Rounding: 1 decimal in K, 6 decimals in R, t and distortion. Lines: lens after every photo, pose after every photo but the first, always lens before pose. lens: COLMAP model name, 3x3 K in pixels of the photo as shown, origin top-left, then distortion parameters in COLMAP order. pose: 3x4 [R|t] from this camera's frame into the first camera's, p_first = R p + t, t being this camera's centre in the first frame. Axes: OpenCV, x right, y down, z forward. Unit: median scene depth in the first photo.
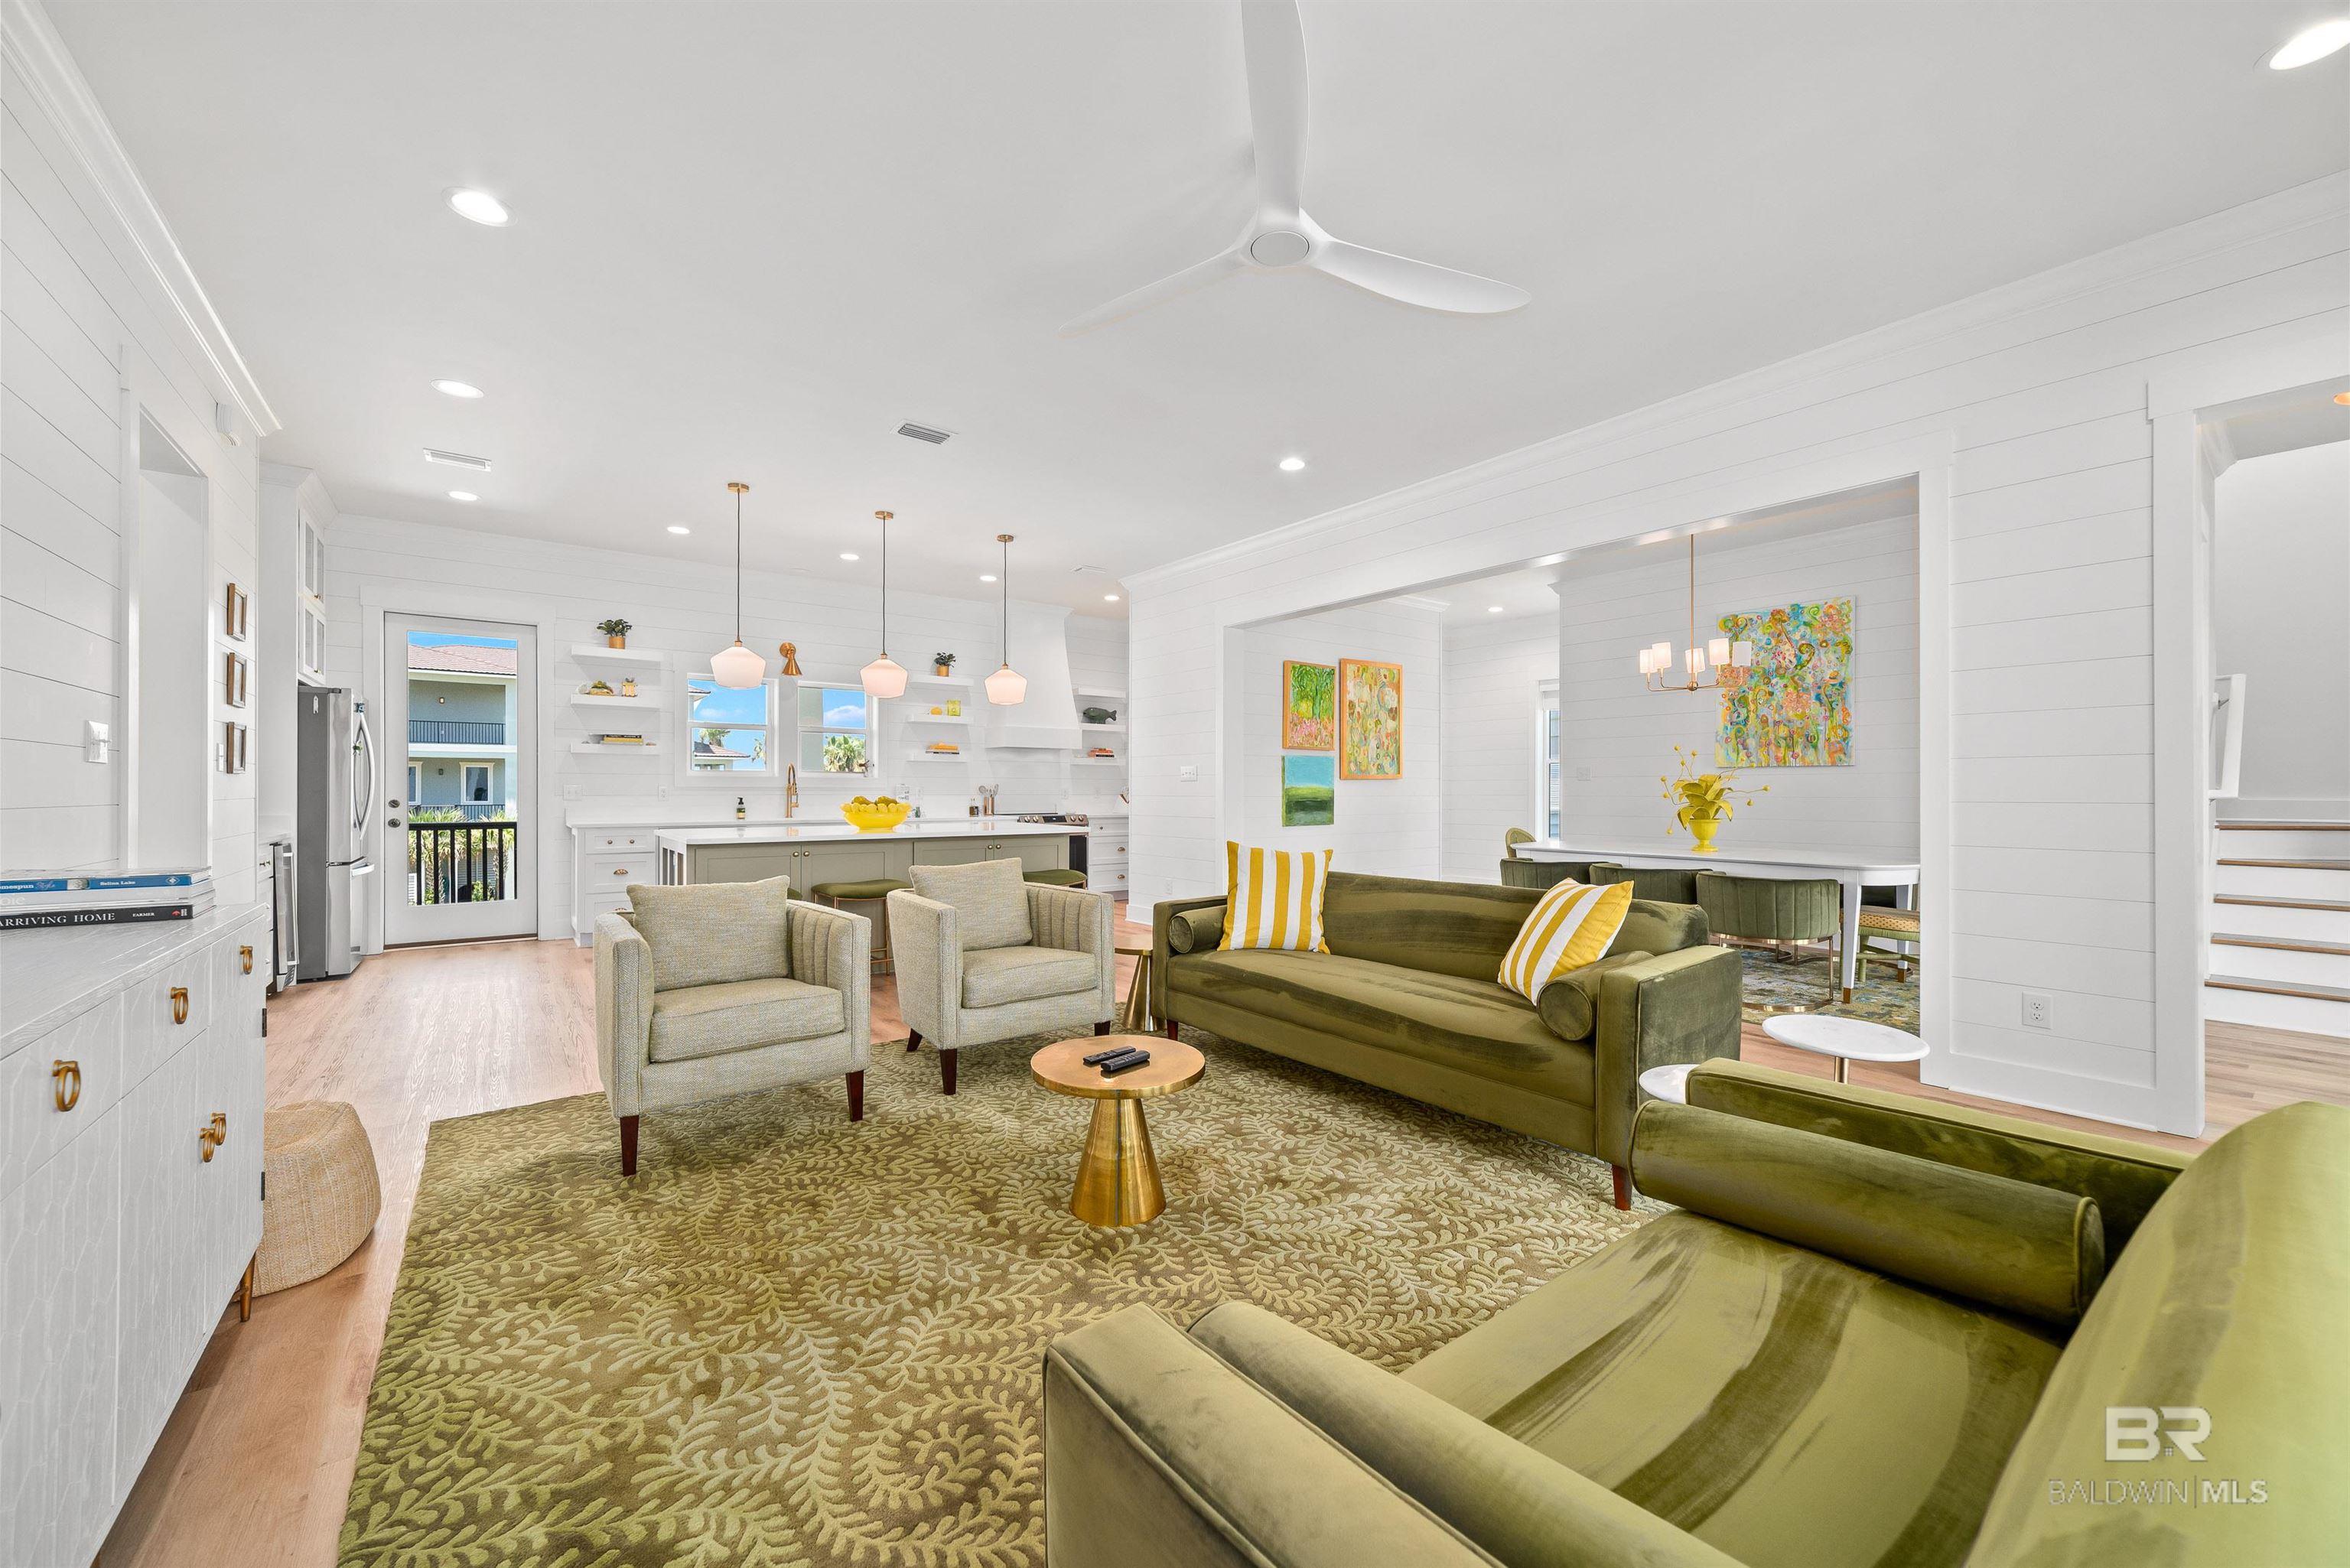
lens RADIAL K [[890.1, 0, 1179.1], [0, 890.1, 787.6], [0, 0, 1]] dist [0.001469, 0.000239]
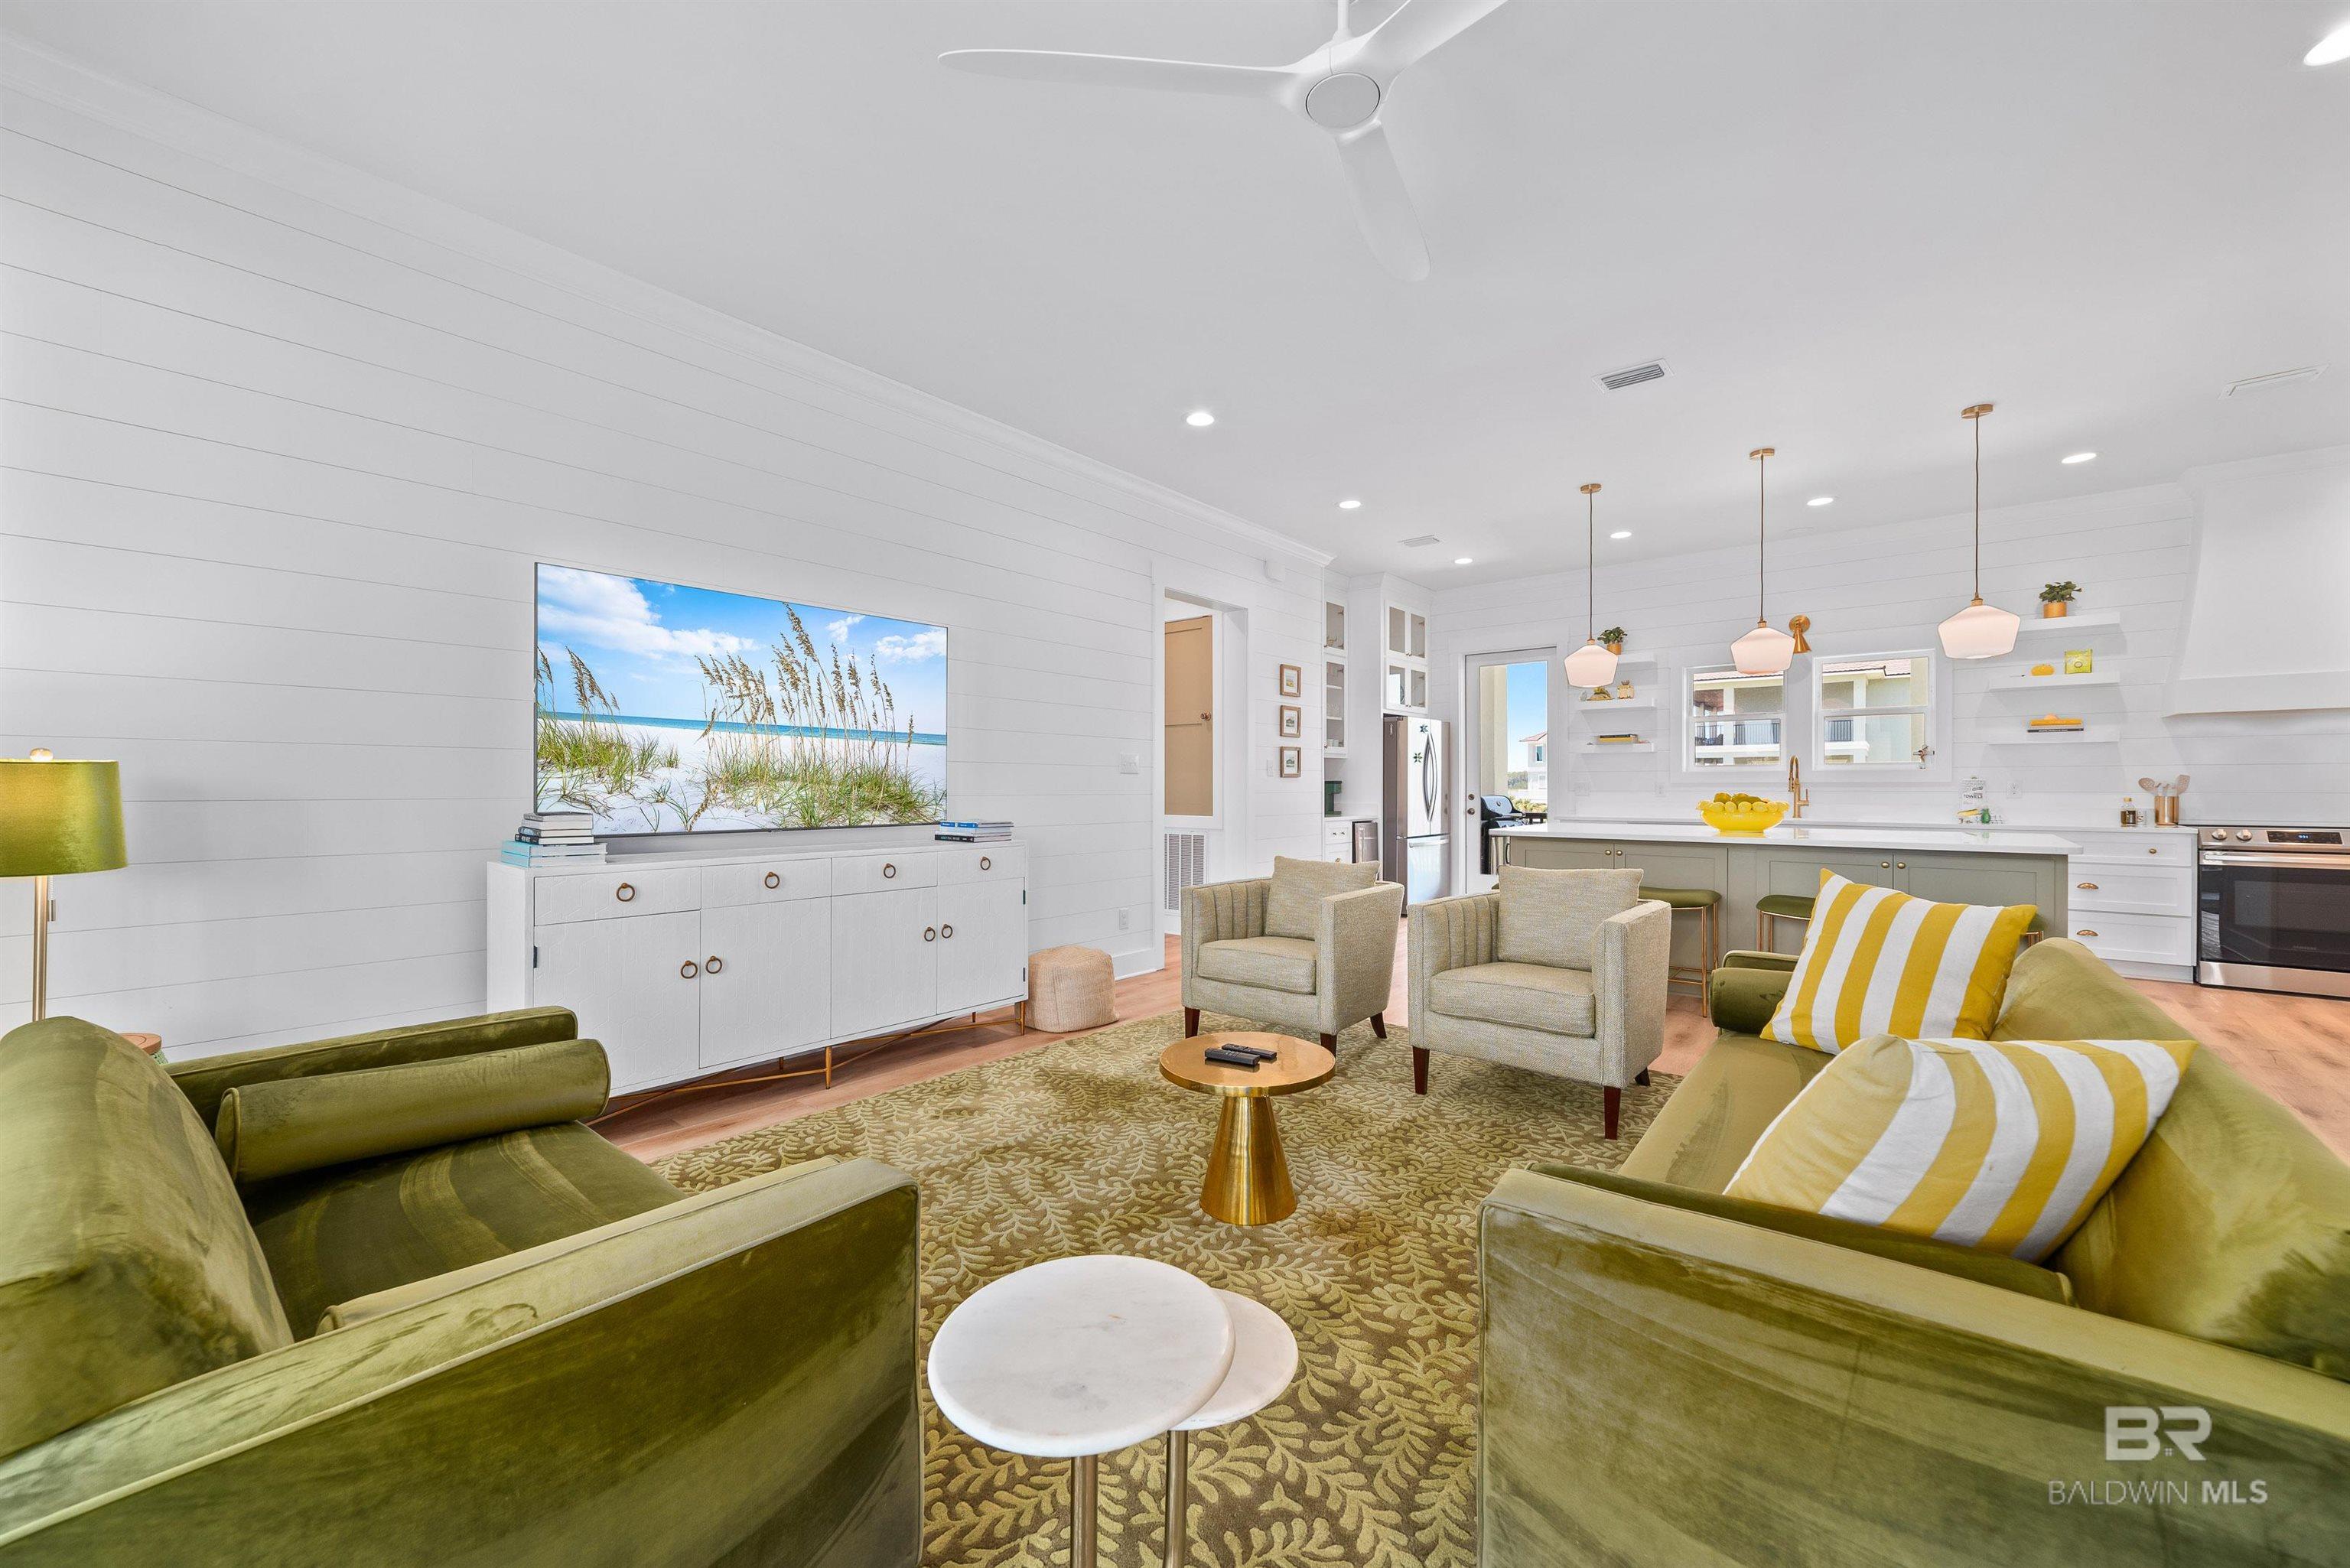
lens RADIAL K [[897.5, 0, 1182.8], [0, 897.5, 787.6], [0, 0, 1]] dist [-0.000345, 0.000040]
pose [[0.219734, 0.000433, -0.975560, 0.332684], [0.004793, 0.999987, 0.001524, 0.000641], [0.975548, -0.005011, 0.219729, 0.264860]]
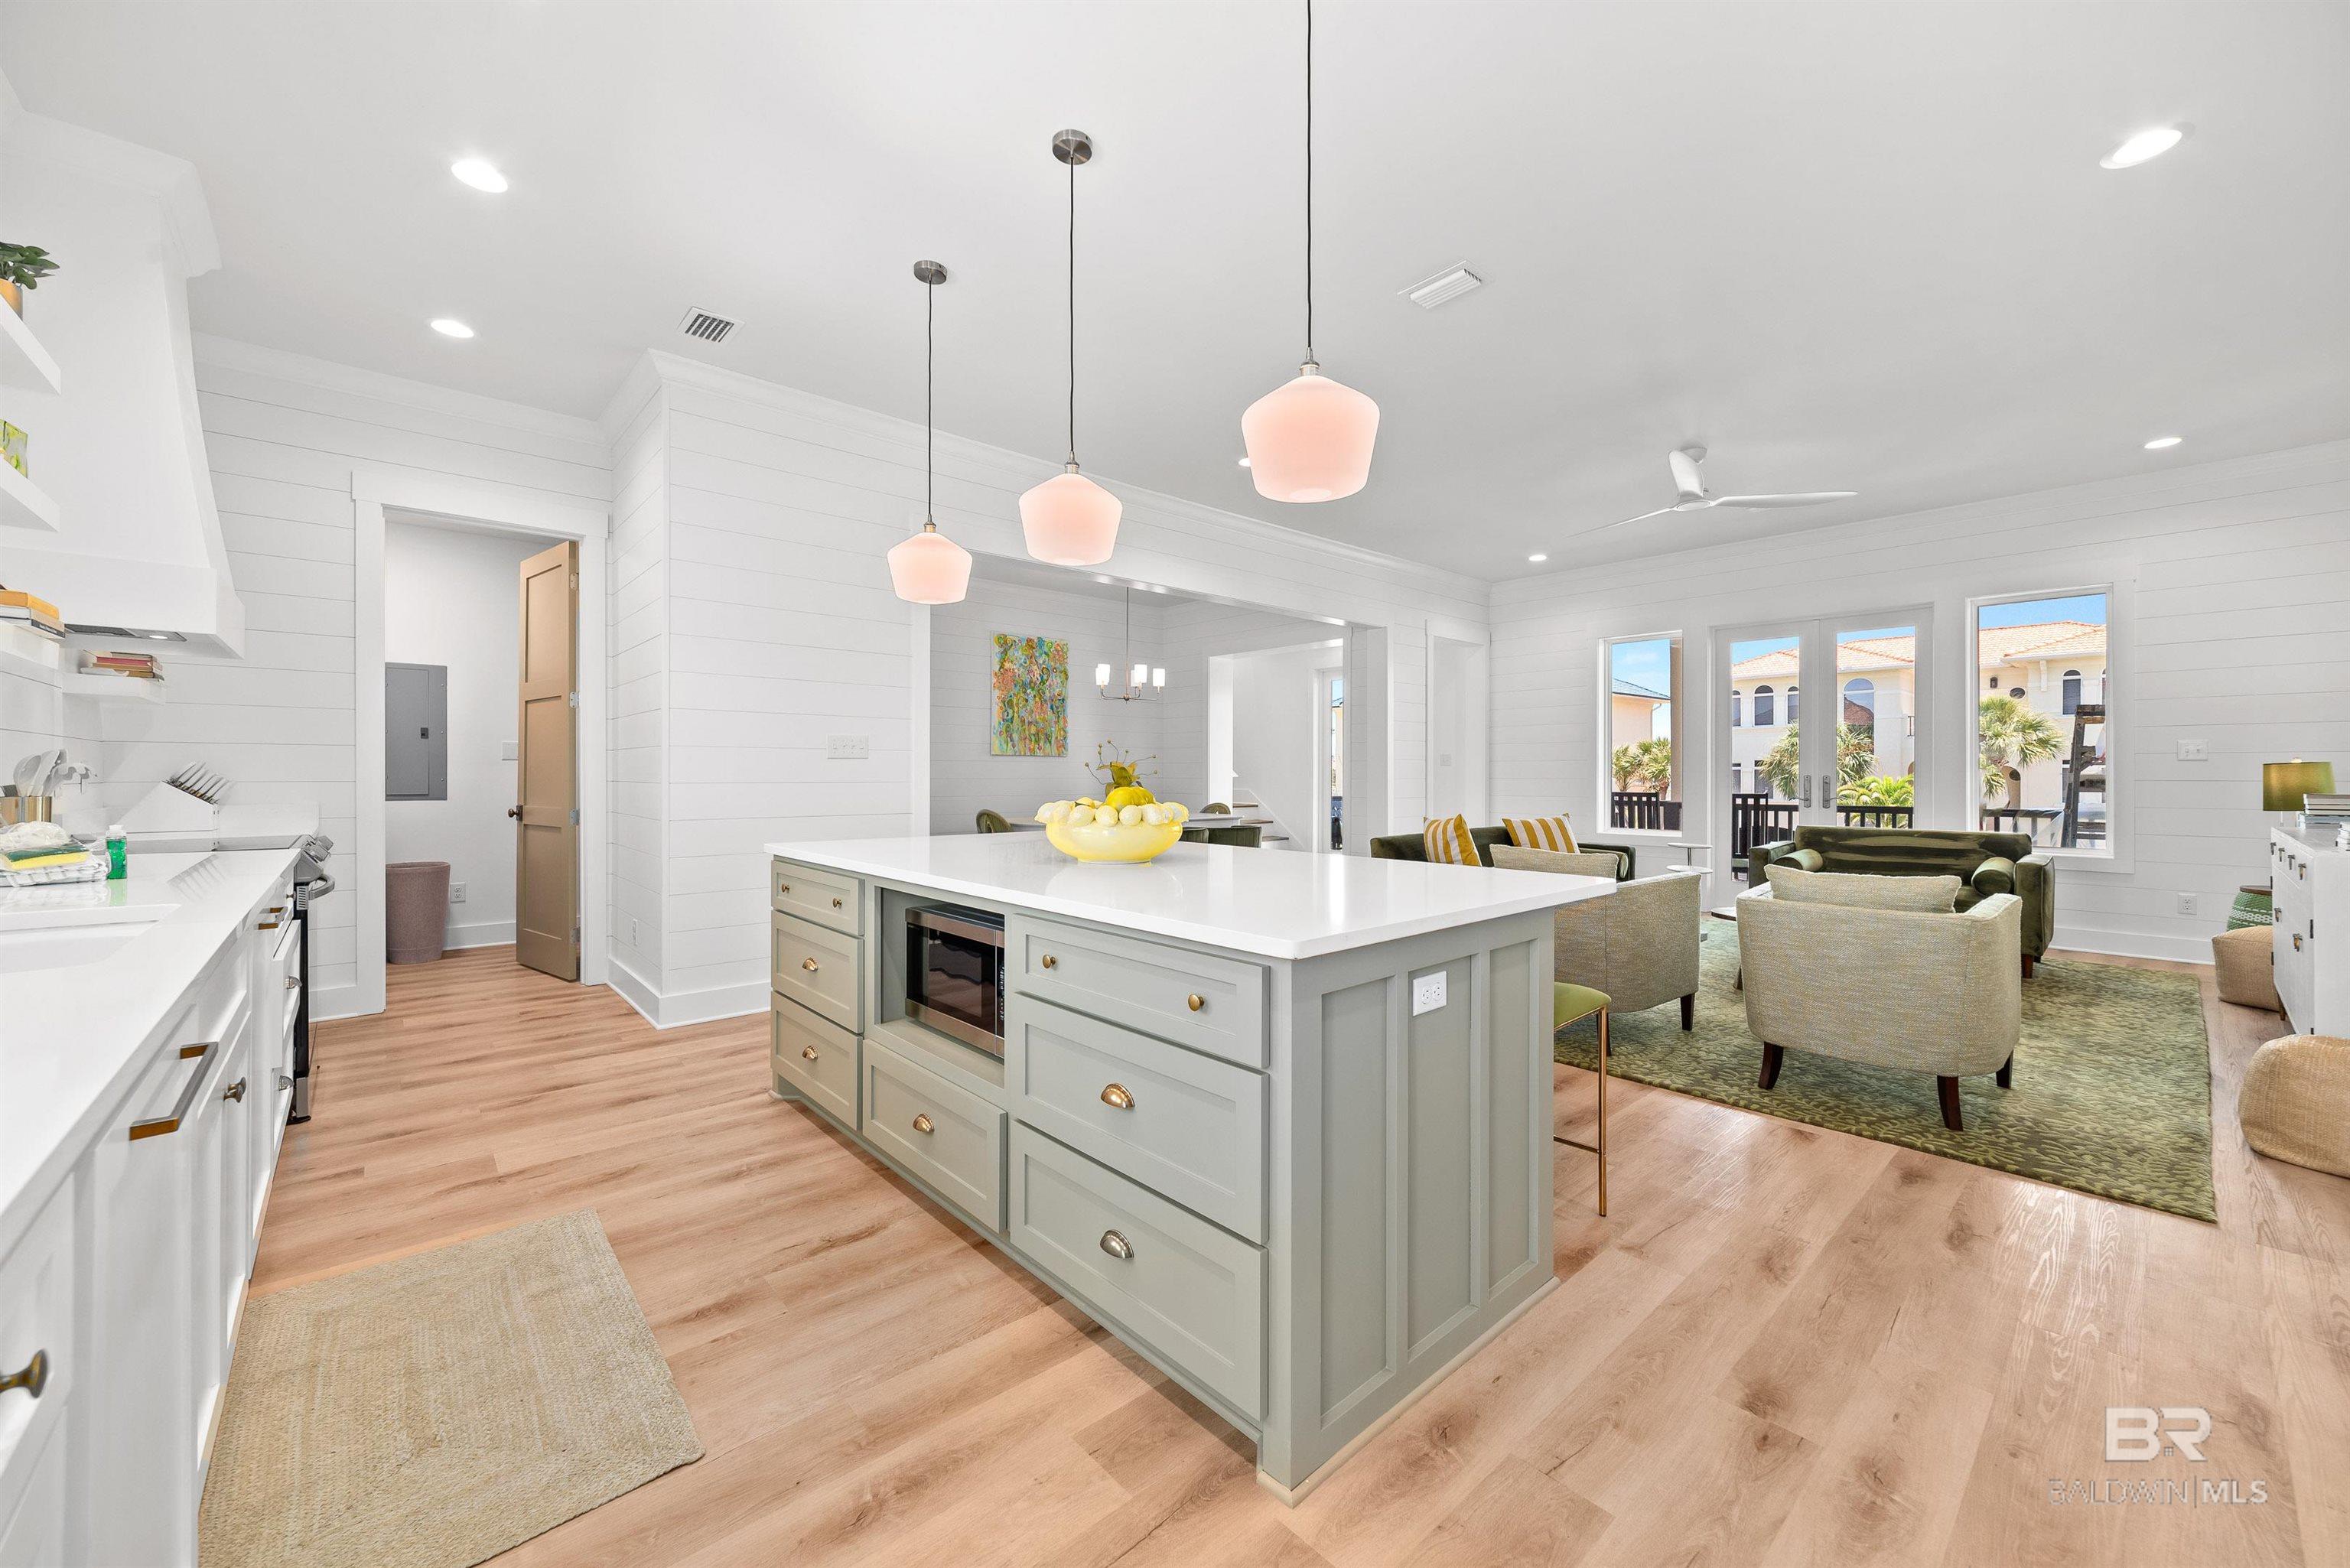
lens RADIAL K [[899.1, 0, 1182.0], [0, 899.1, 773.6], [0, 0, 1]] dist [0.000443, 0.000404]
pose [[-0.074168, -0.000679, 0.997246, -0.709296], [-0.003049, 0.999995, 0.000454, 0.002450], [-0.997241, -0.003007, -0.074170, 0.891584]]
